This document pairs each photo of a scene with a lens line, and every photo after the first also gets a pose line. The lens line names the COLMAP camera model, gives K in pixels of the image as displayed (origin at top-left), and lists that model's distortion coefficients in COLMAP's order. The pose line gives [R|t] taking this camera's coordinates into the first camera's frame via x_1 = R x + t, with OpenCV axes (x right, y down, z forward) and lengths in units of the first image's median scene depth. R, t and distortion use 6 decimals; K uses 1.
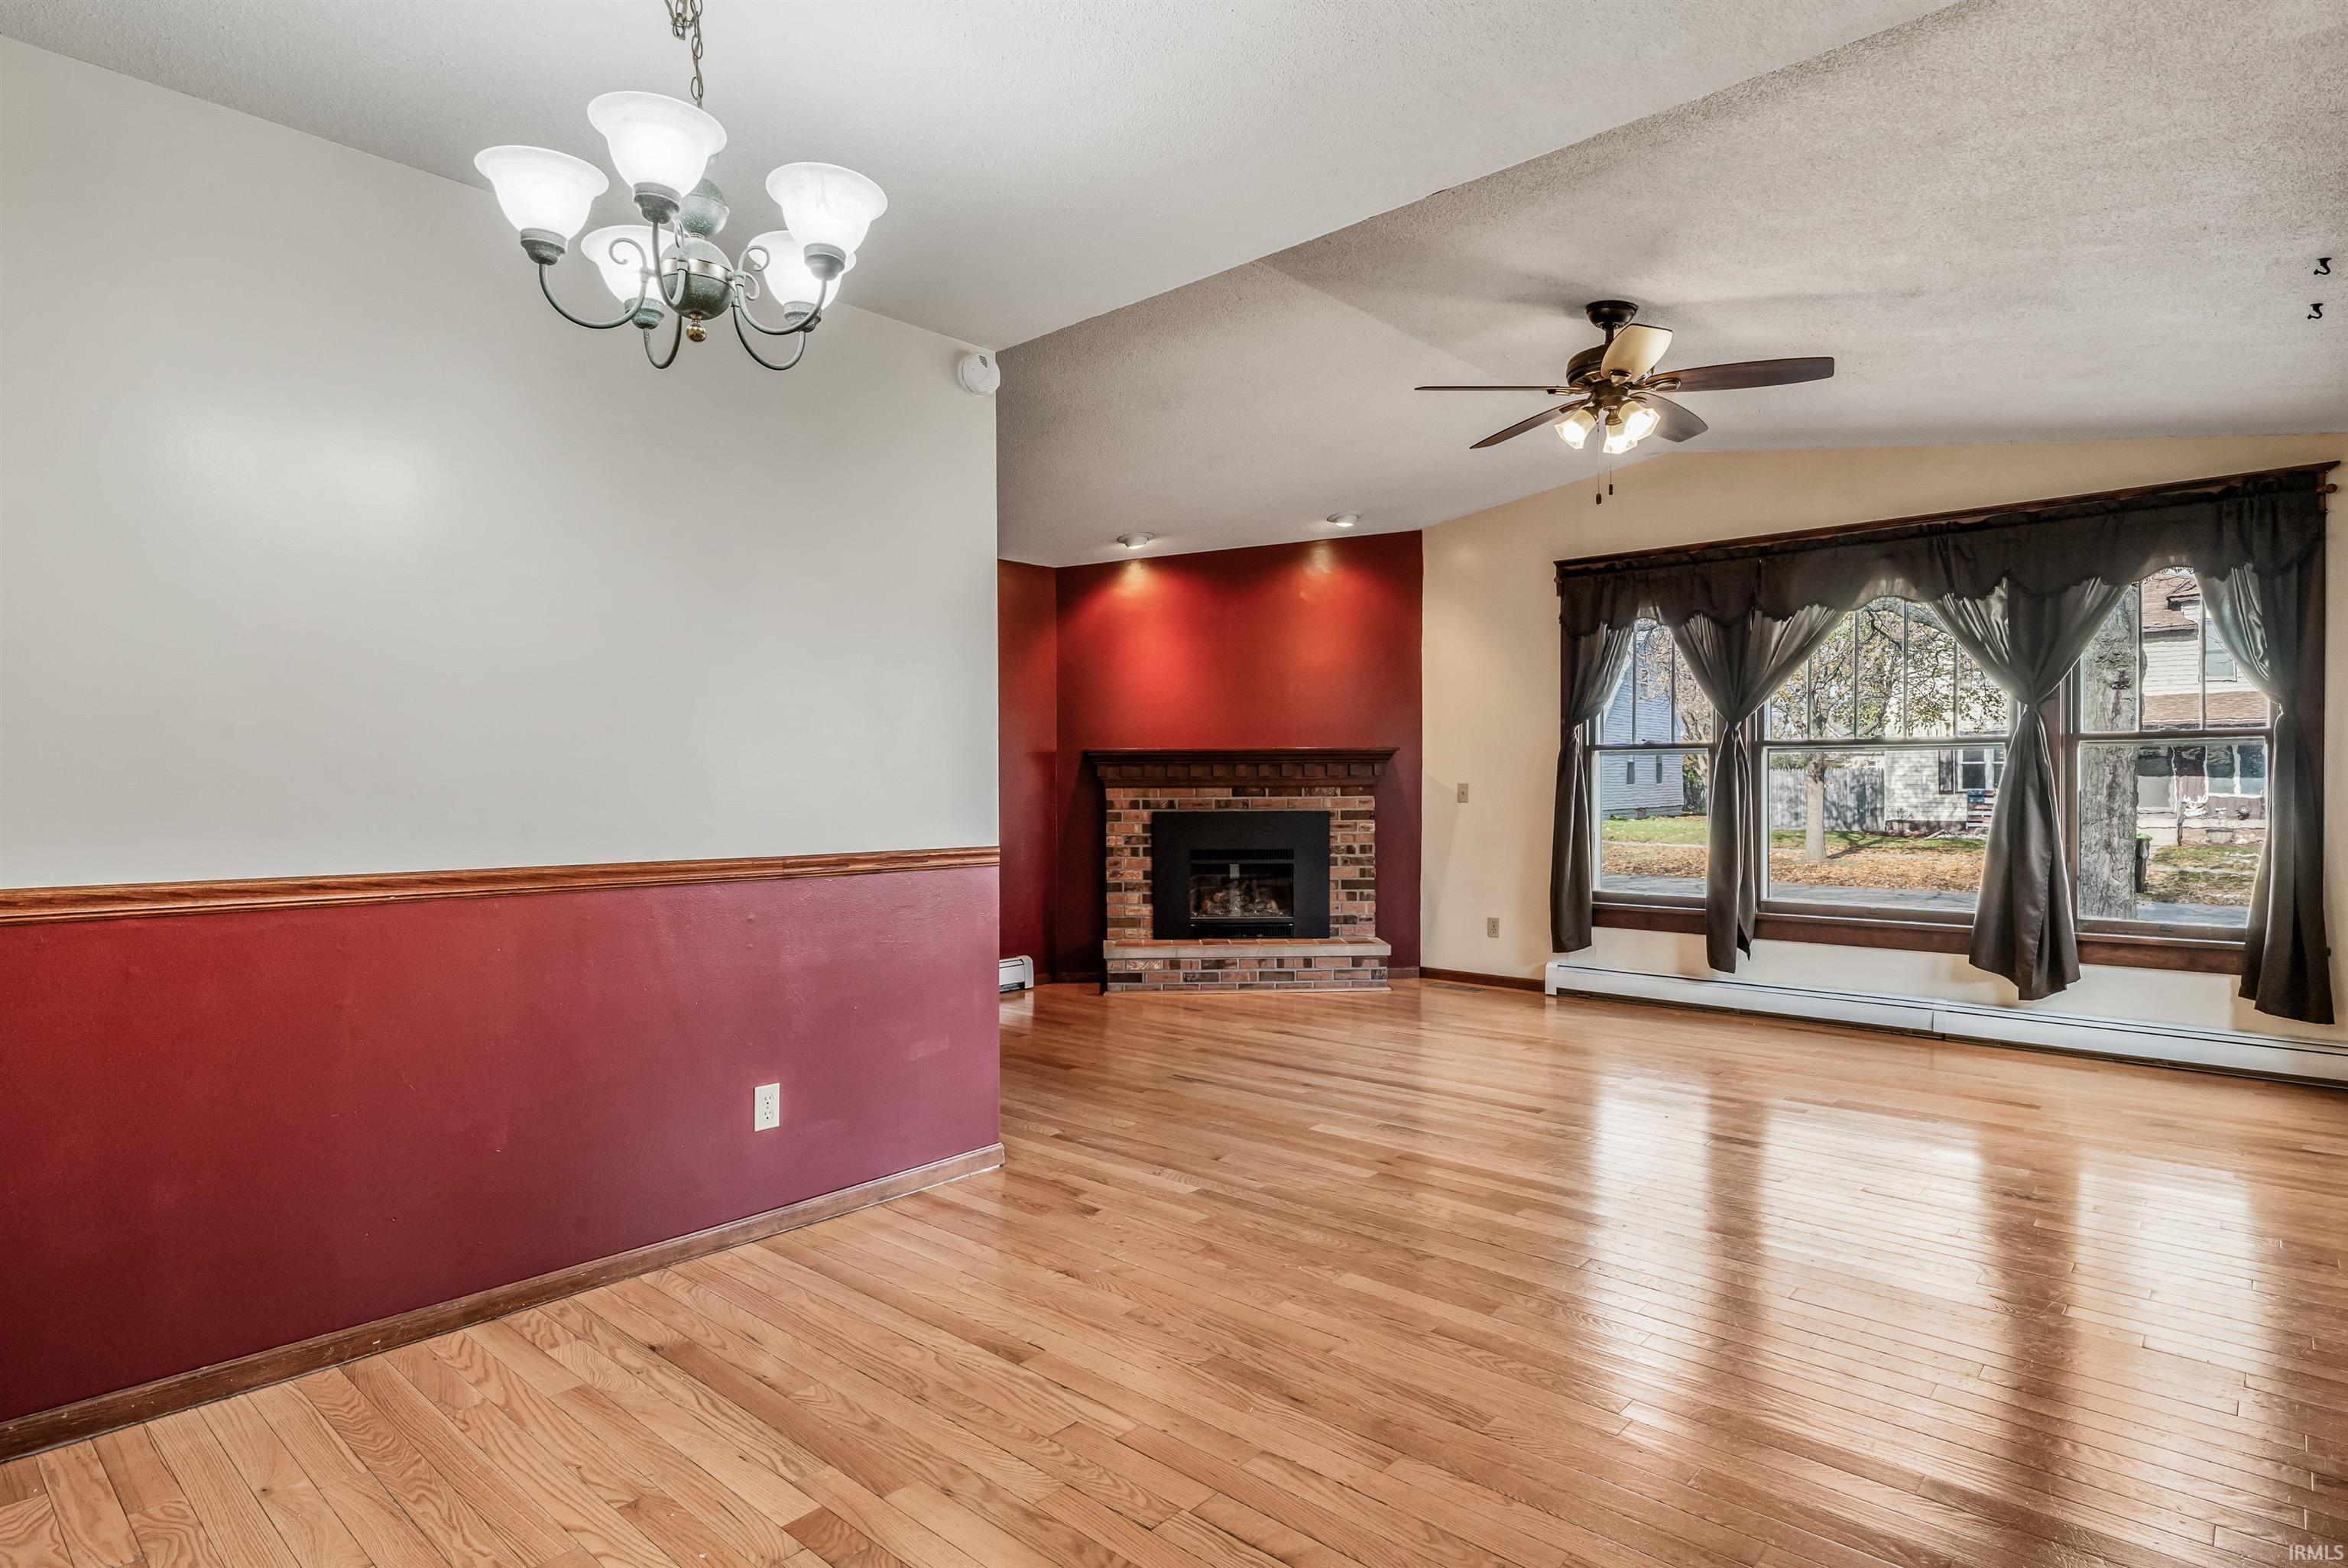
lens RADIAL K [[1259.8, 0, 1166.2], [0, 1259.8, 777.5], [0, 0, 1]] dist [0.013515, 0.001854]
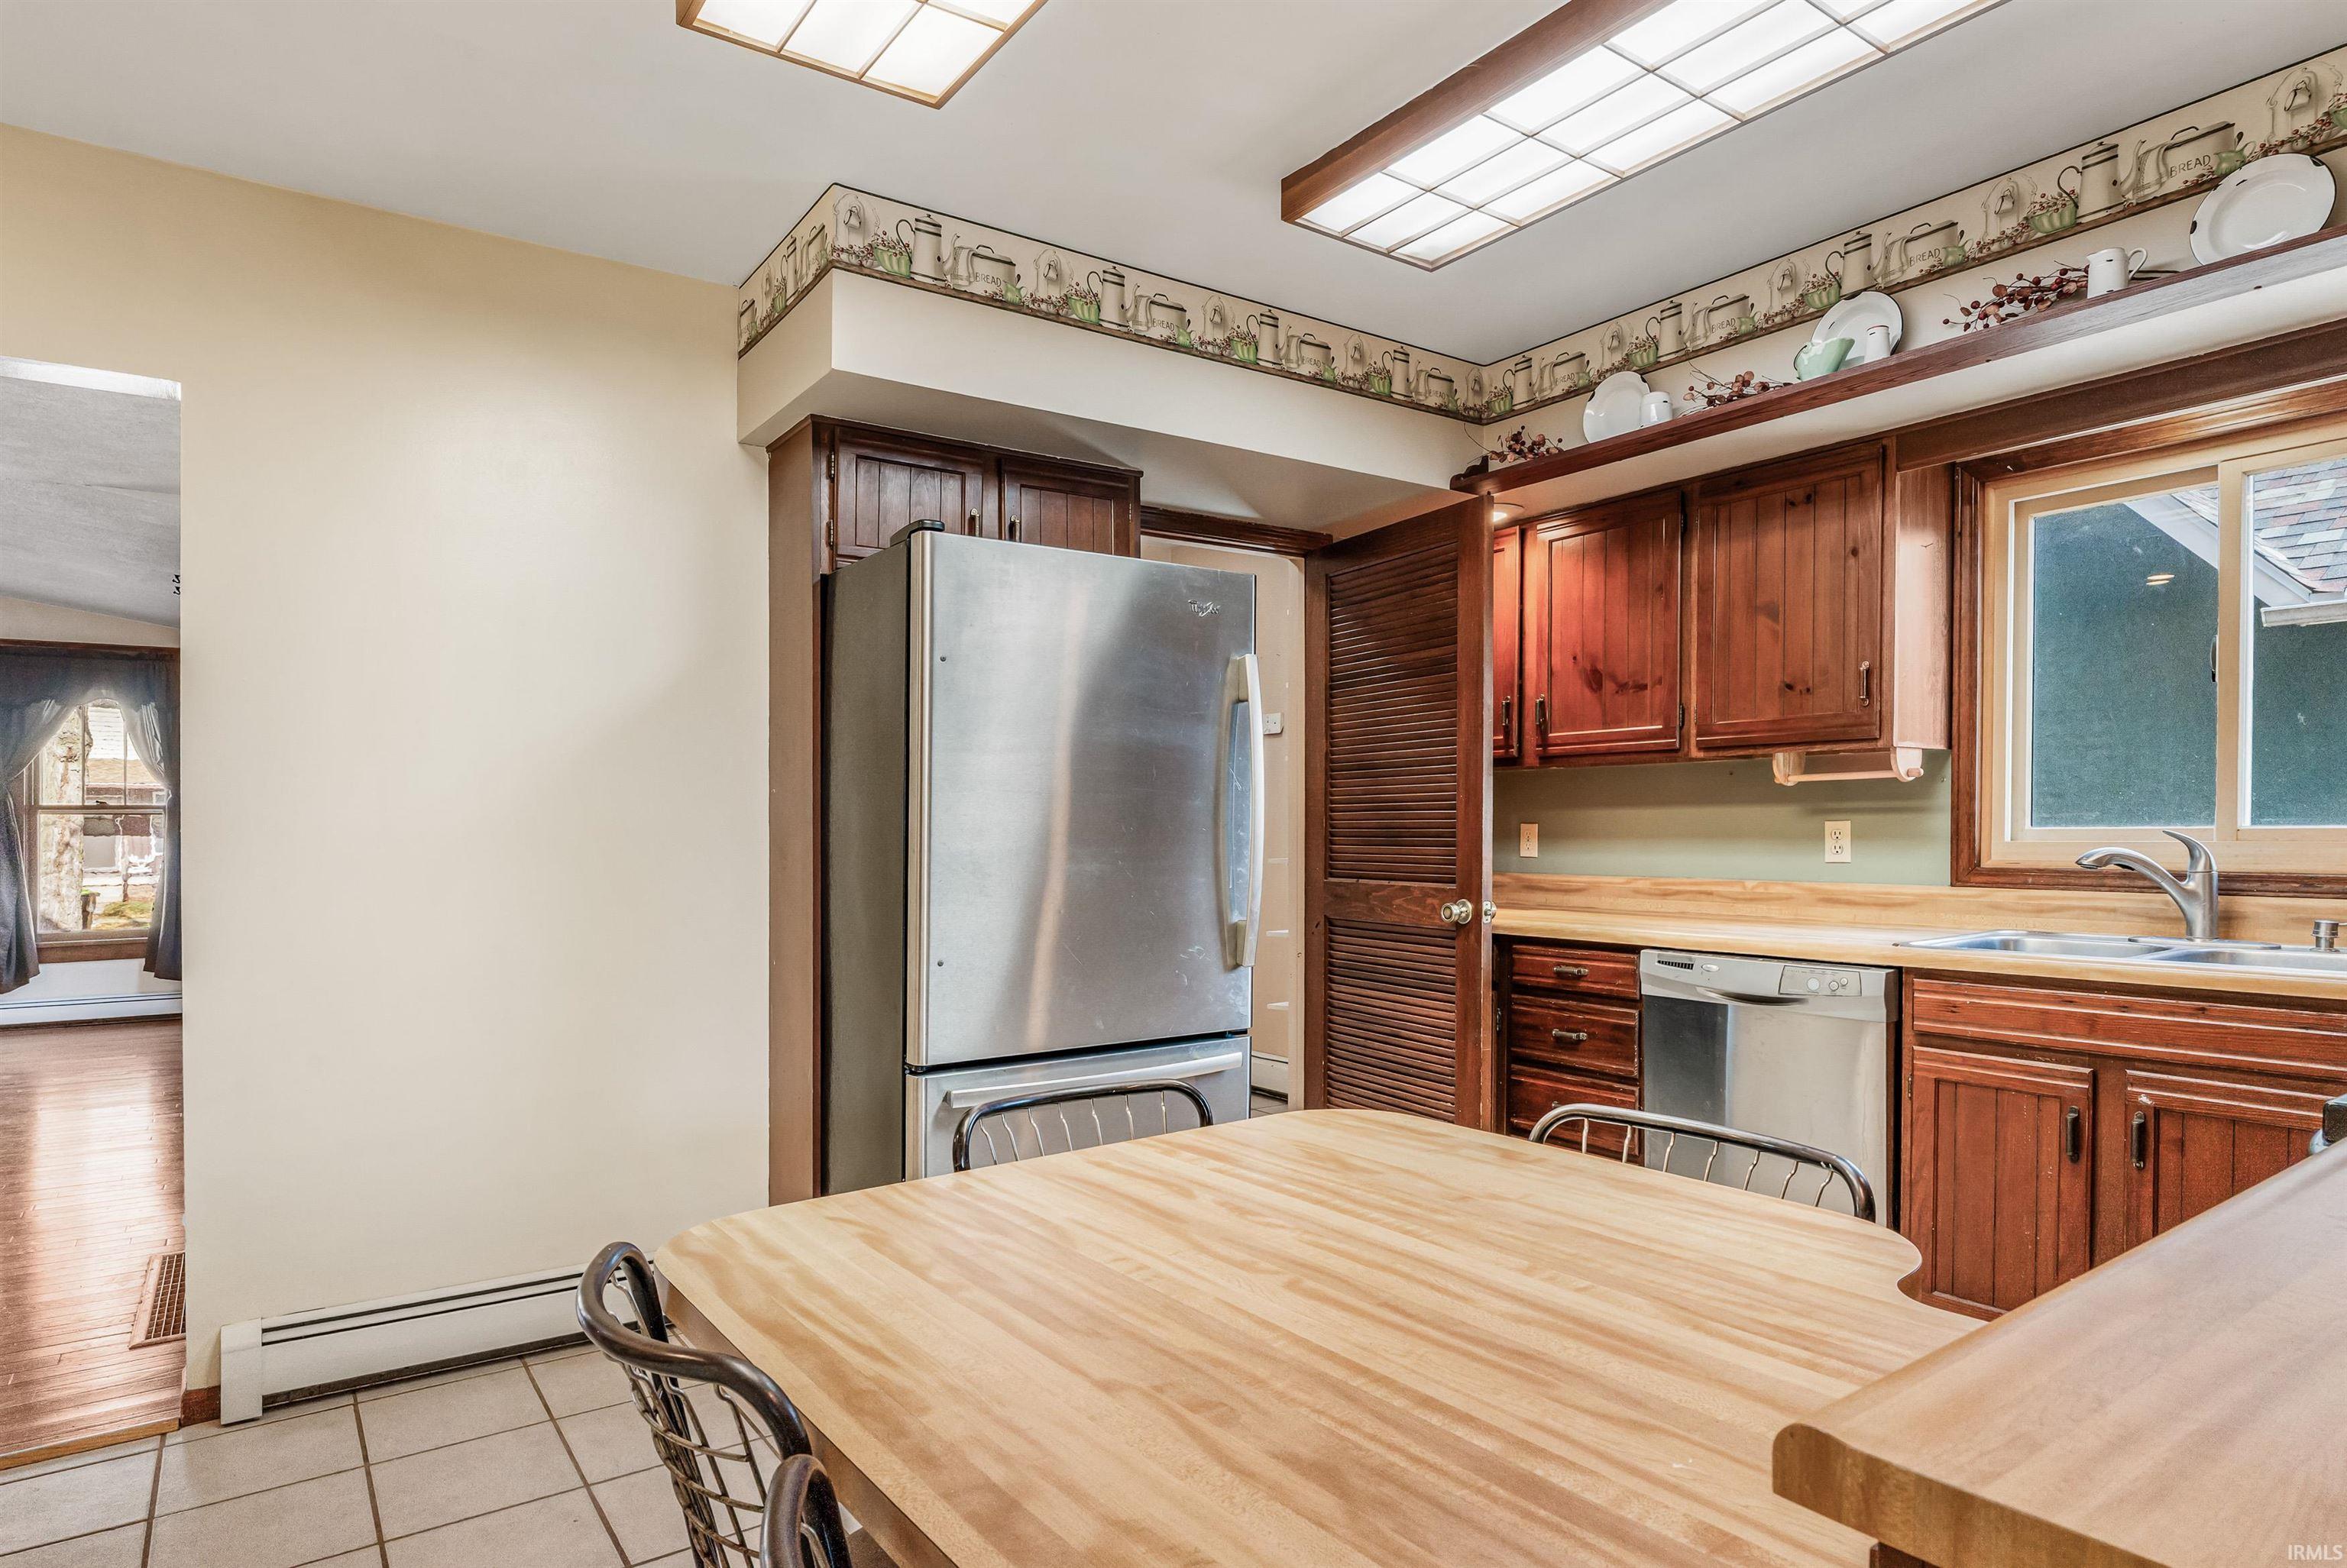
lens RADIAL K [[1259.3, 0, 1133.0], [0, 1259.3, 845.0], [0, 0, 1]] dist [0.013515, 0.001854]
pose [[0.227330, -0.001256, 0.973817, -0.400640], [-0.004614, 0.999987, 0.002367, 0.000192], [-0.973807, -0.005032, 0.227322, -0.531111]]
